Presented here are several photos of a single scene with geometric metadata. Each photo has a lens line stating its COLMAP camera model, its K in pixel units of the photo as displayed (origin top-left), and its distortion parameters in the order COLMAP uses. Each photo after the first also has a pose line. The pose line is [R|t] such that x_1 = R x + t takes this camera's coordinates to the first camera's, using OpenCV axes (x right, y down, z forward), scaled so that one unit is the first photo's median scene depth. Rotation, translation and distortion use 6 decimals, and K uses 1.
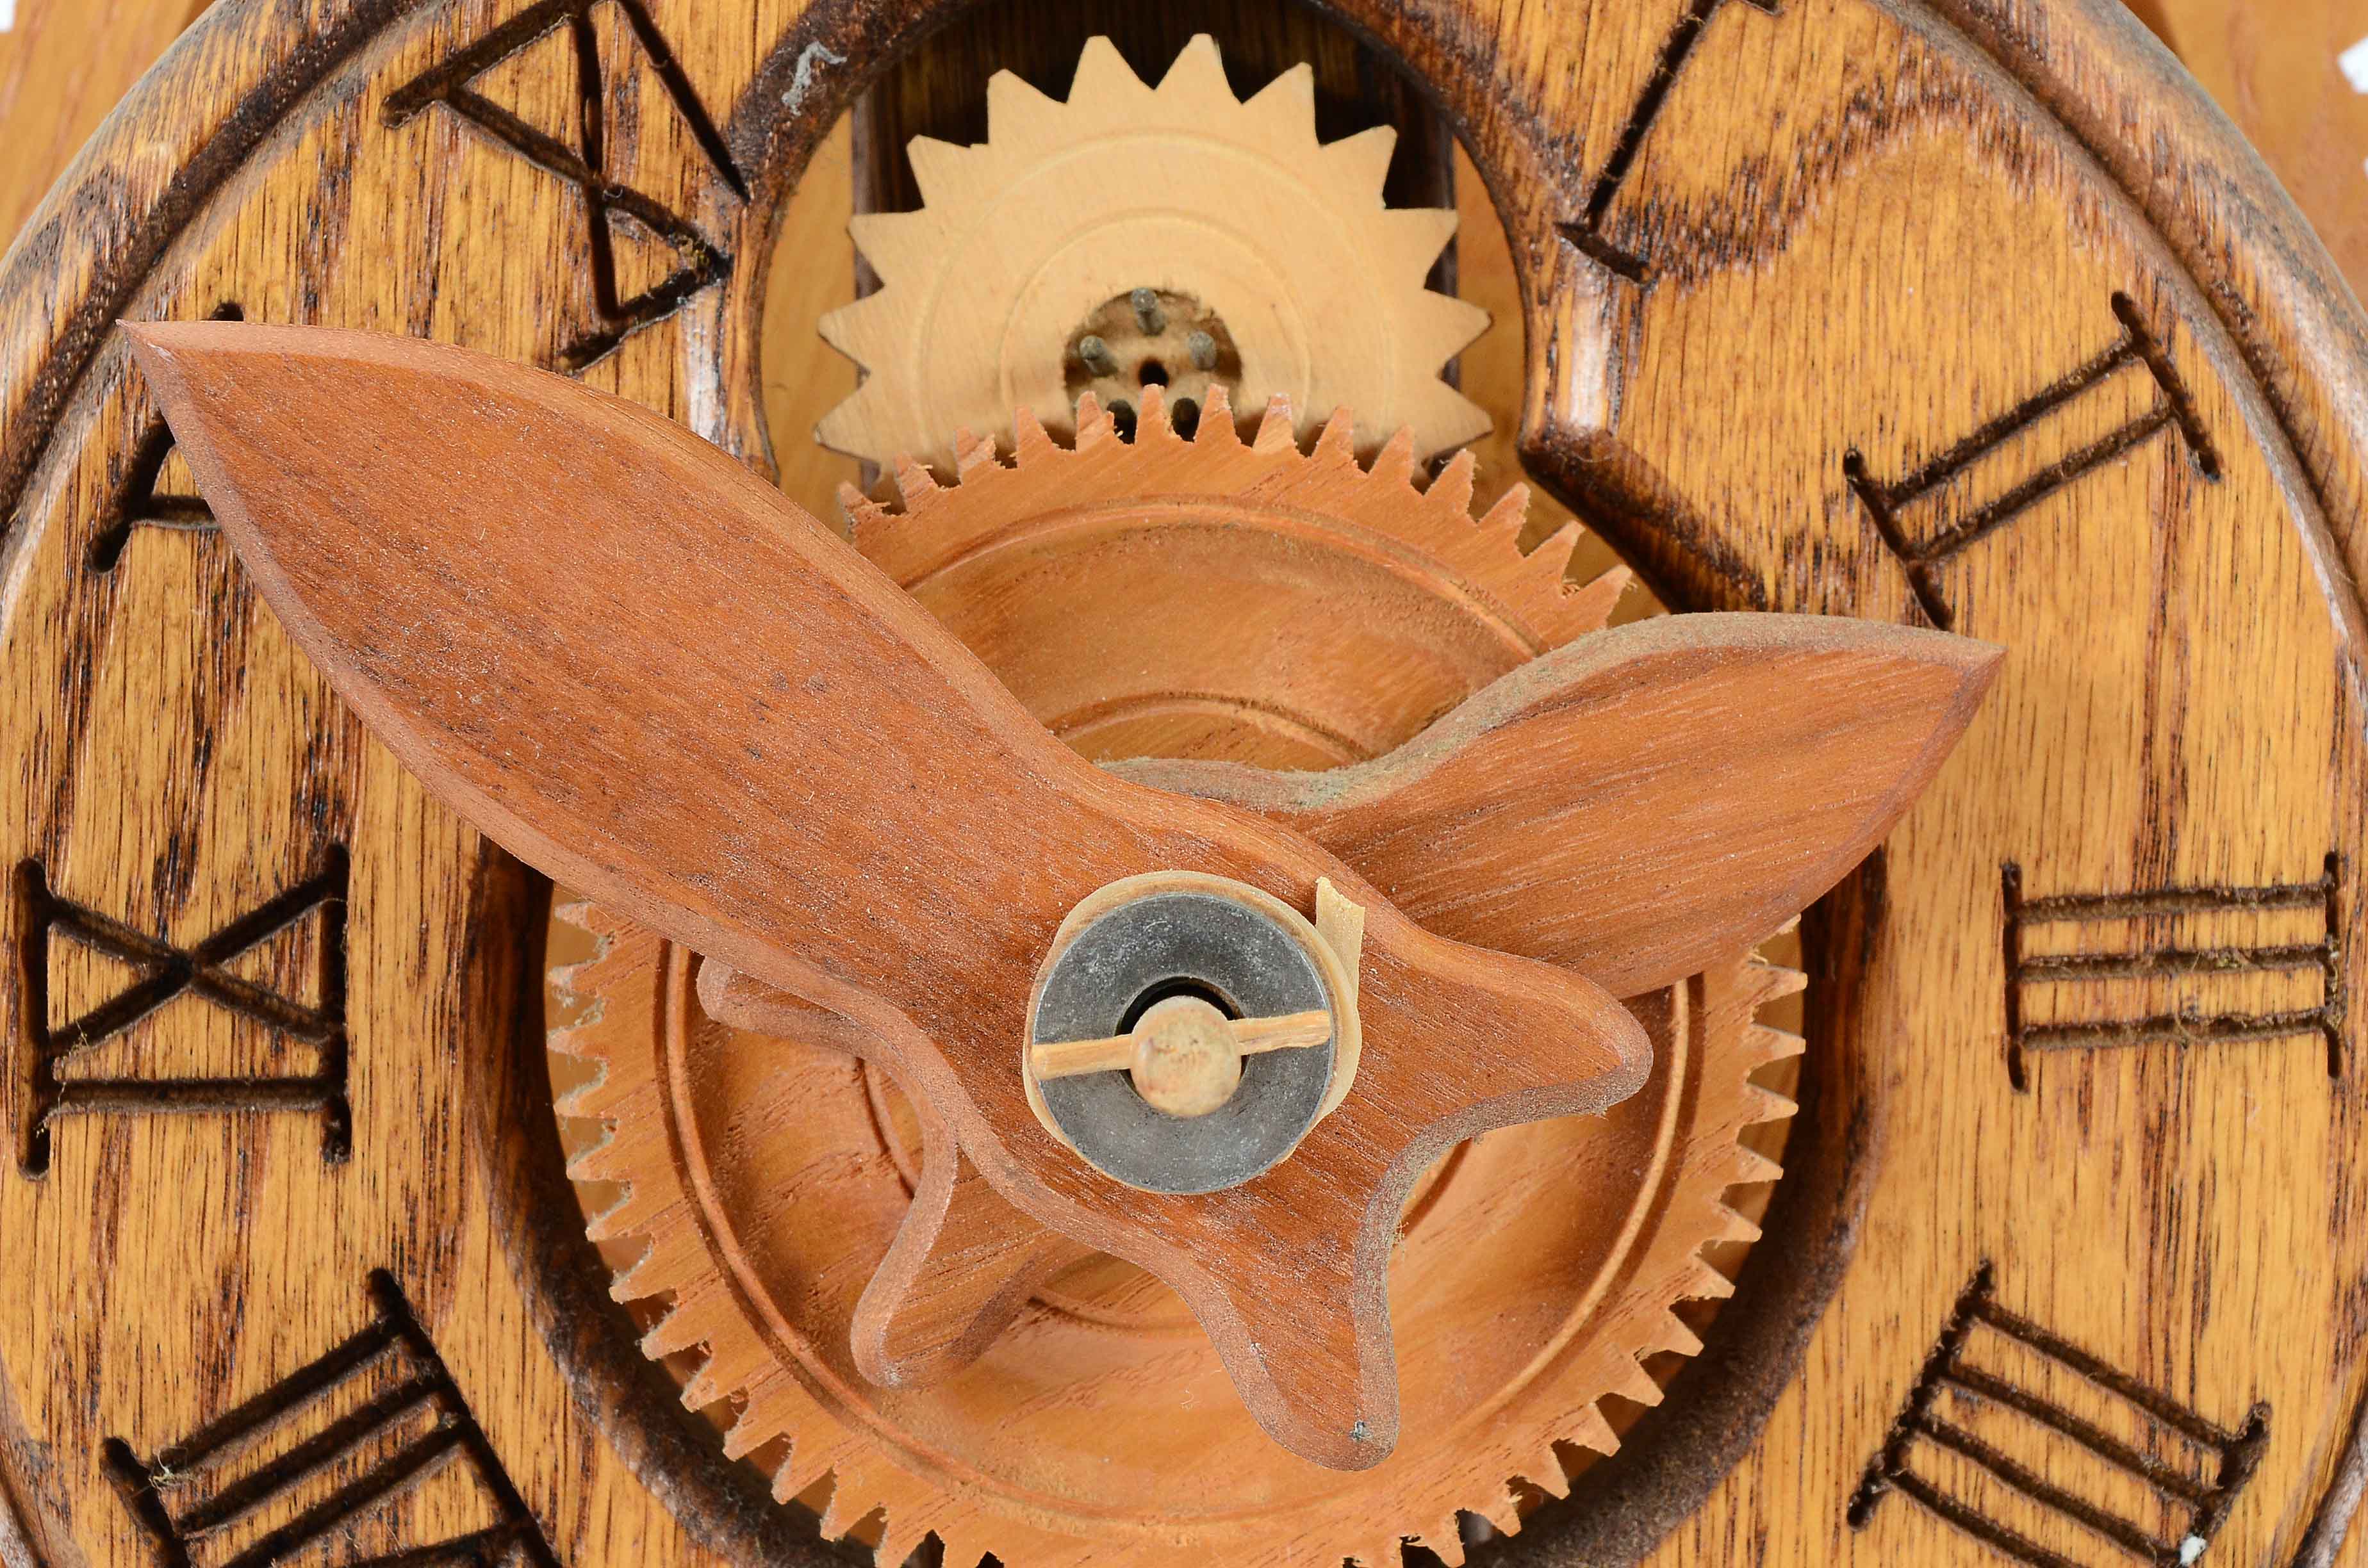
lens RADIAL K [[5529.9, 0, 1184.0], [0, 5529.9, 784.0], [0, 0, 1]] dist [0.082692, 0.195842]
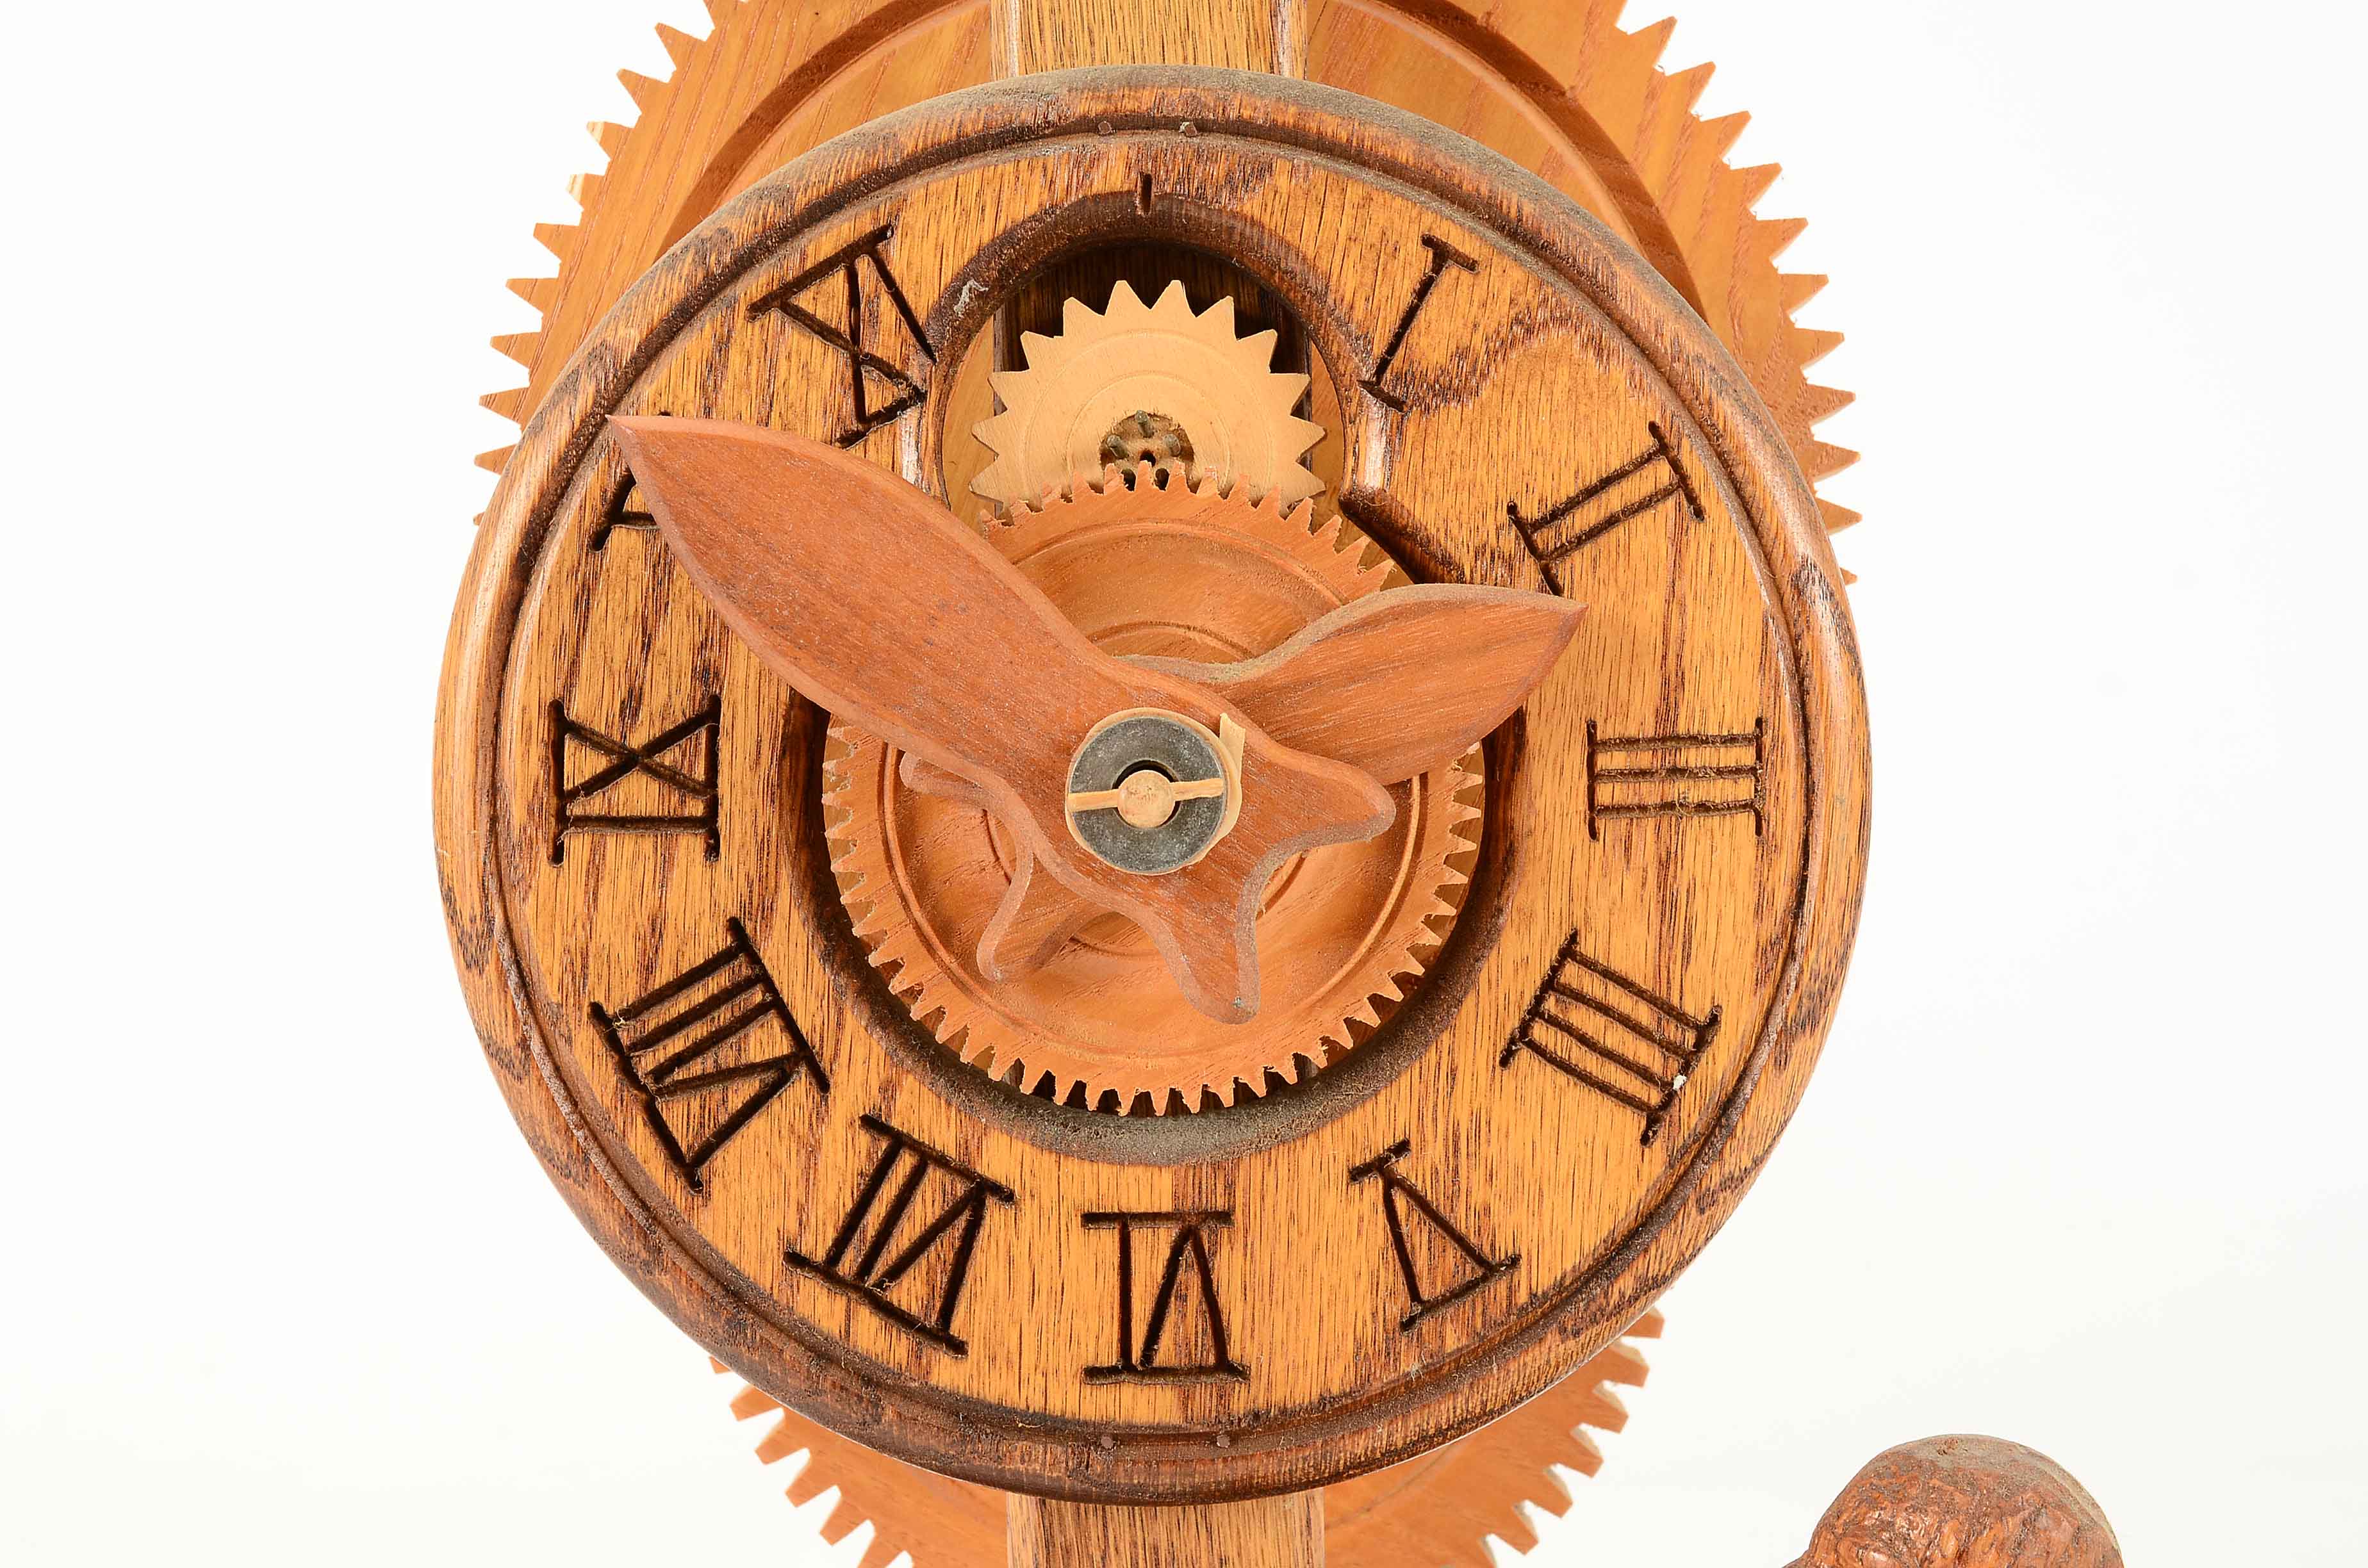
lens RADIAL K [[3232.7, 0, 1184.0], [0, 3232.7, 784.0], [0, 0, 1]] dist [-0.028392, -0.021666]
pose [[0.999658, 0.017906, -0.019083, 0.030953], [-0.017971, 0.999833, -0.003233, 0.042364], [0.019022, 0.003575, 0.999813, -0.112424]]
